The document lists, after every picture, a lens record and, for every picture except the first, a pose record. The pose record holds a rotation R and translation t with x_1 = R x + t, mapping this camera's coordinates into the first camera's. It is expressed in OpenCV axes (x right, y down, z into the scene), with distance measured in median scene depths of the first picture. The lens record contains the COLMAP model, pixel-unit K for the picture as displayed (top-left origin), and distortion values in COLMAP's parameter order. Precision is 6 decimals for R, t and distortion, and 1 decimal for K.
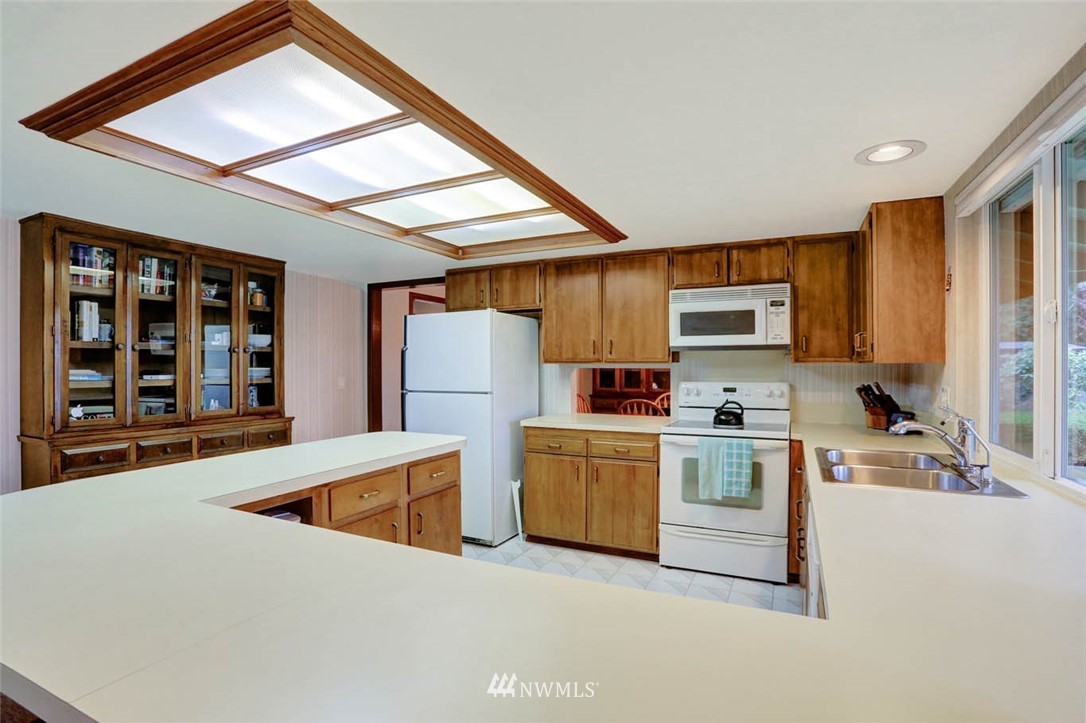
lens RADIAL K [[532.7, 0, 543.0], [0, 532.7, 361.5], [0, 0, 1]] dist [-0.086886, 0.041332]
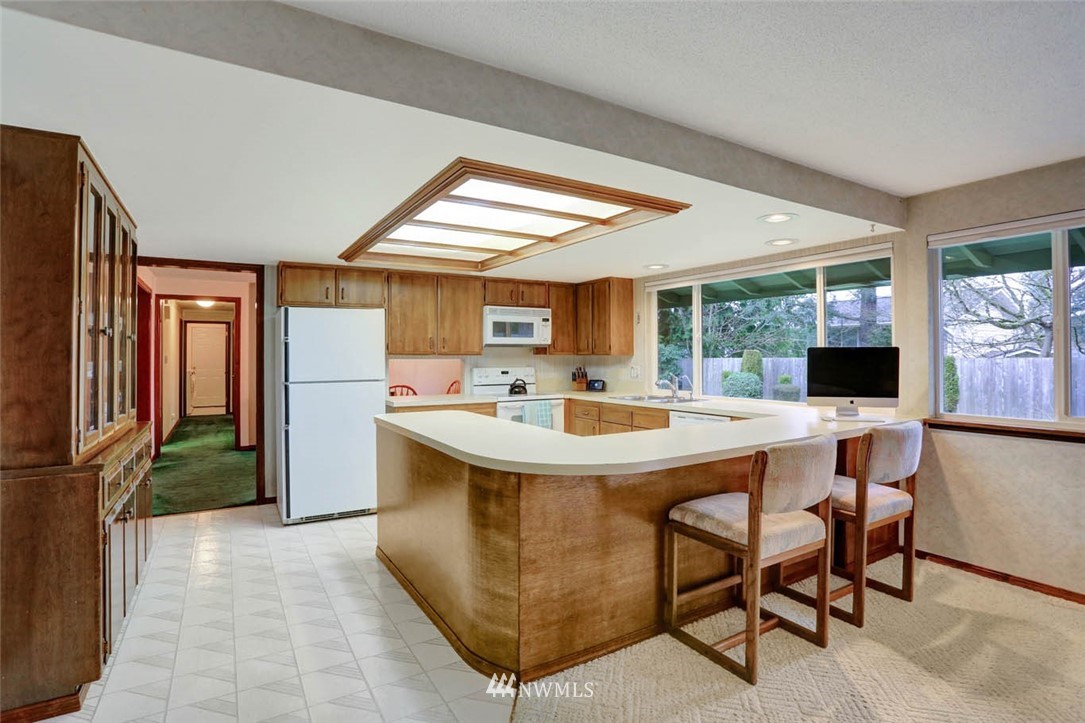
lens RADIAL K [[532.3, 0, 542.5], [0, 532.3, 361.5], [0, 0, 1]] dist [-0.086886, 0.041332]
pose [[0.546108, -0.009363, 0.837663, -0.919026], [-0.001464, 0.999925, 0.012131, 0.002541], [-0.837714, -0.007851, 0.546053, 0.062114]]
